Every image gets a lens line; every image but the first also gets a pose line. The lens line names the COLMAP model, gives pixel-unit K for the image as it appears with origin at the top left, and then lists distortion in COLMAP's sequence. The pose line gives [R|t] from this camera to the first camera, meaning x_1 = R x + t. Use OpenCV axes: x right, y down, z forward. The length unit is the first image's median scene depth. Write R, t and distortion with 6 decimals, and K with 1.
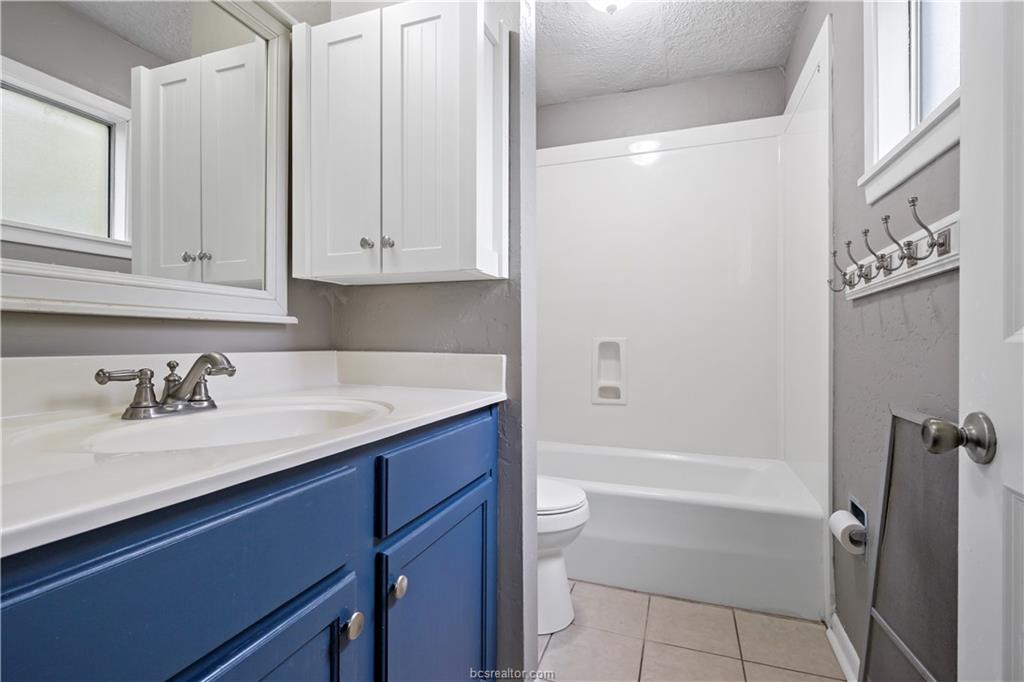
lens RADIAL K [[484.8, 0, 511.5], [0, 484.8, 341.7], [0, 0, 1]] dist [0.001023, 0.000133]
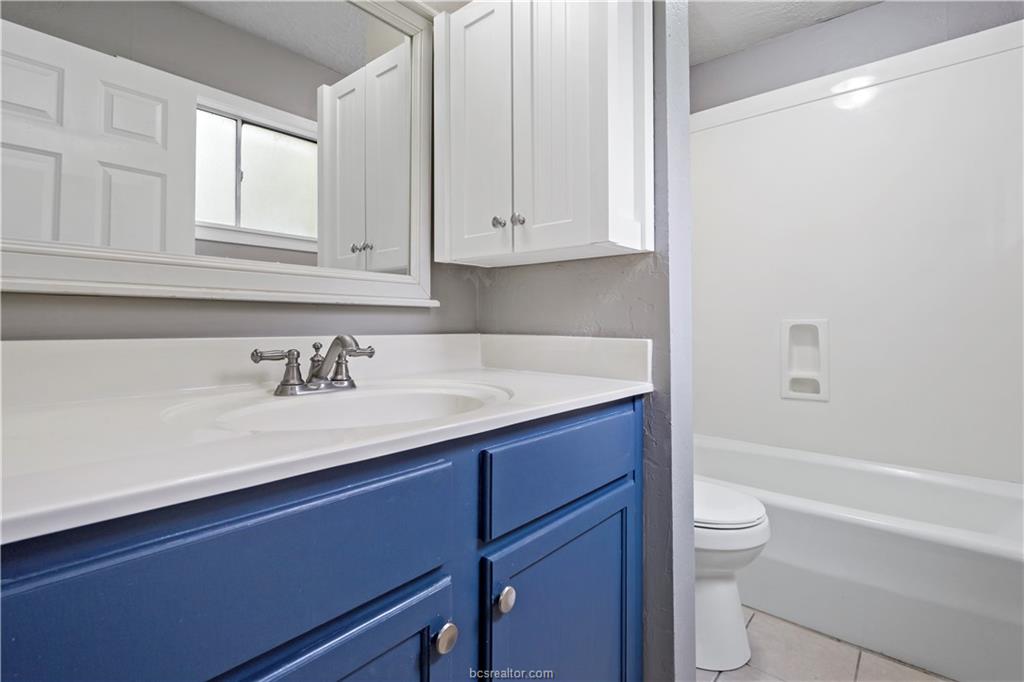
lens RADIAL K [[484.8, 0, 510.0], [0, 484.8, 318.7], [0, 0, 1]] dist [0.001023, 0.000133]
pose [[0.934855, -0.005774, -0.354983, 0.060472], [0.001392, 0.999920, -0.012596, 0.000810], [0.355027, 0.011281, 0.934788, 0.102768]]
